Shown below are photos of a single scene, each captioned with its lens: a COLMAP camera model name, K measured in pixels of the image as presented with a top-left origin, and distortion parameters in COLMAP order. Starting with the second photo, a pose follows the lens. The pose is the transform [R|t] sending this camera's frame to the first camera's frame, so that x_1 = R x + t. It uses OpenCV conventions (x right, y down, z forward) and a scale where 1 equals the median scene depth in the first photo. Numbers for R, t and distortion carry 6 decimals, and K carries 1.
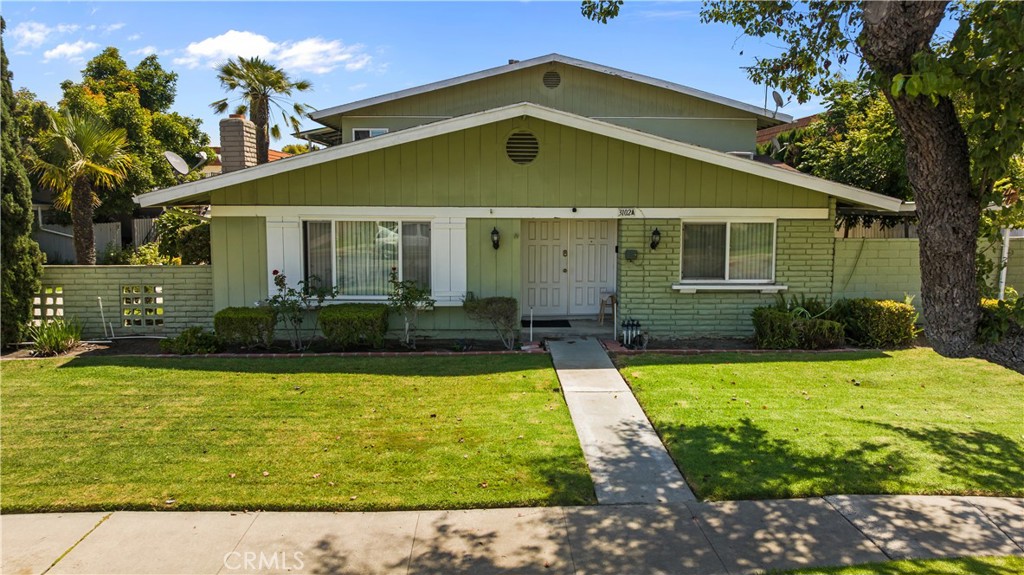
lens RADIAL K [[719.0, 0, 512.0], [0, 719.0, 287.5], [0, 0, 1]] dist [-0.010775, 0.000447]
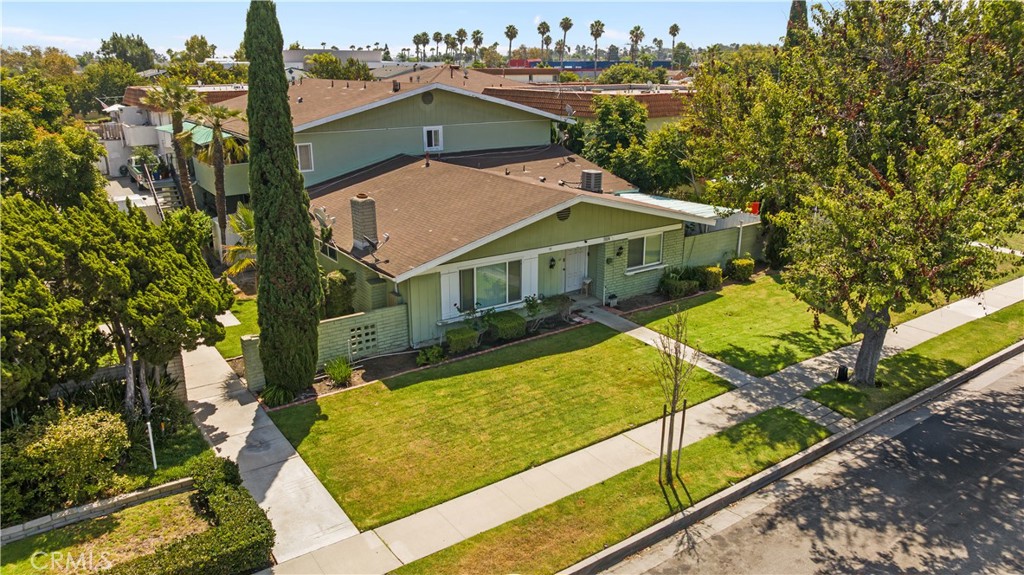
lens RADIAL K [[721.6, 0, 508.2], [0, 721.6, 288.1], [0, 0, 1]] dist [0.005287, -0.047580]
pose [[0.835083, -0.166625, 0.524283, -1.728626], [0.067595, 0.976884, 0.202803, -0.614080], [-0.545956, -0.133919, 0.827042, -0.714254]]
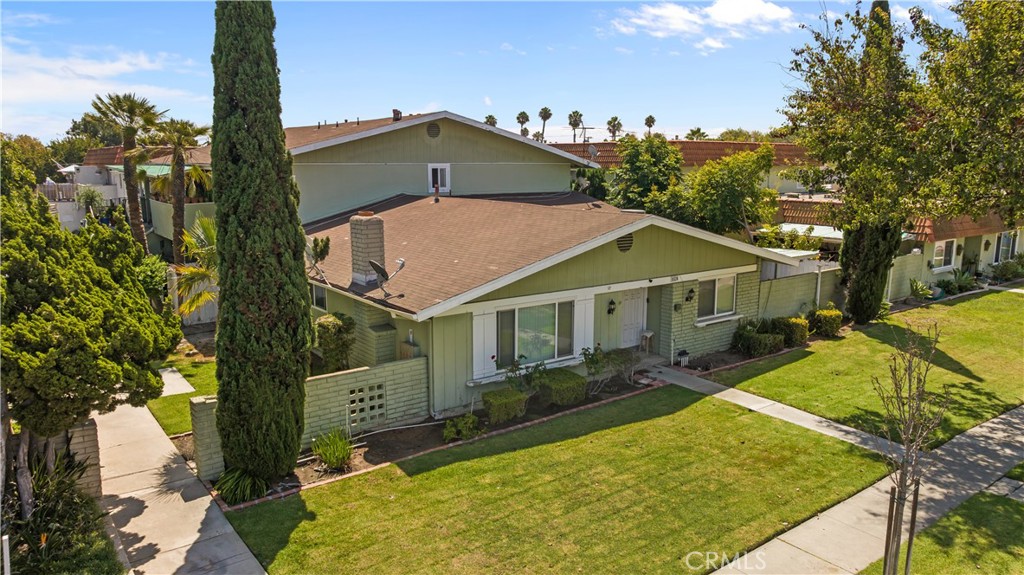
lens RADIAL K [[724.1, 0, 512.0], [0, 724.1, 287.5], [0, 0, 1]] dist [-0.026479, 0.000343]
pose [[0.811402, -0.100902, 0.575713, -1.566939], [0.068047, 0.994596, 0.078413, -0.365857], [-0.580514, -0.024449, 0.813883, -0.029295]]
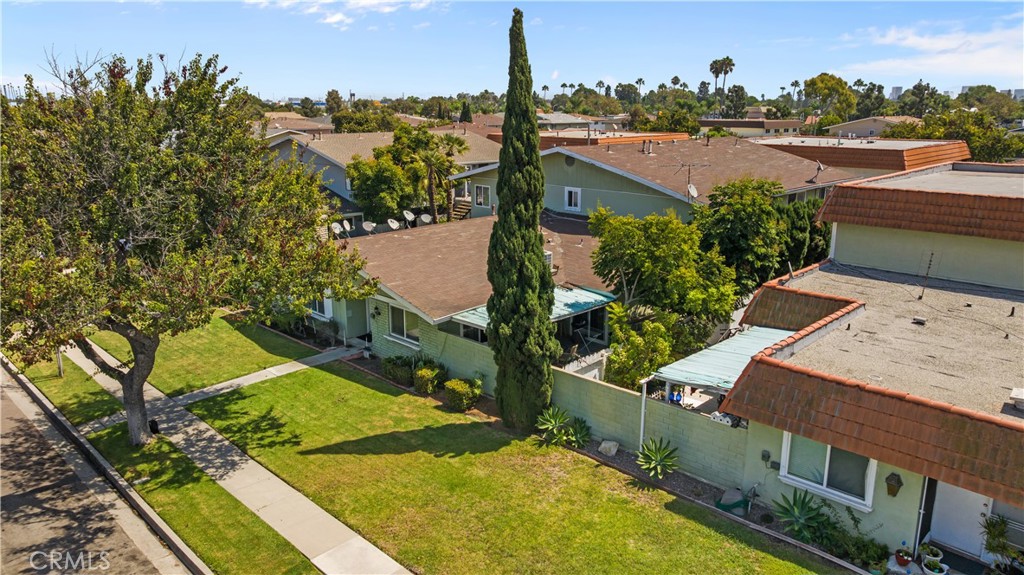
lens RADIAL K [[719.0, 0, 512.0], [0, 719.0, 287.5], [0, 0, 1]] dist [-0.010775, 0.000447]
pose [[0.693744, 0.181367, -0.697012, 3.005854], [-0.084799, 0.981611, 0.171020, -0.824323], [0.715212, -0.059538, 0.696367, -0.228113]]
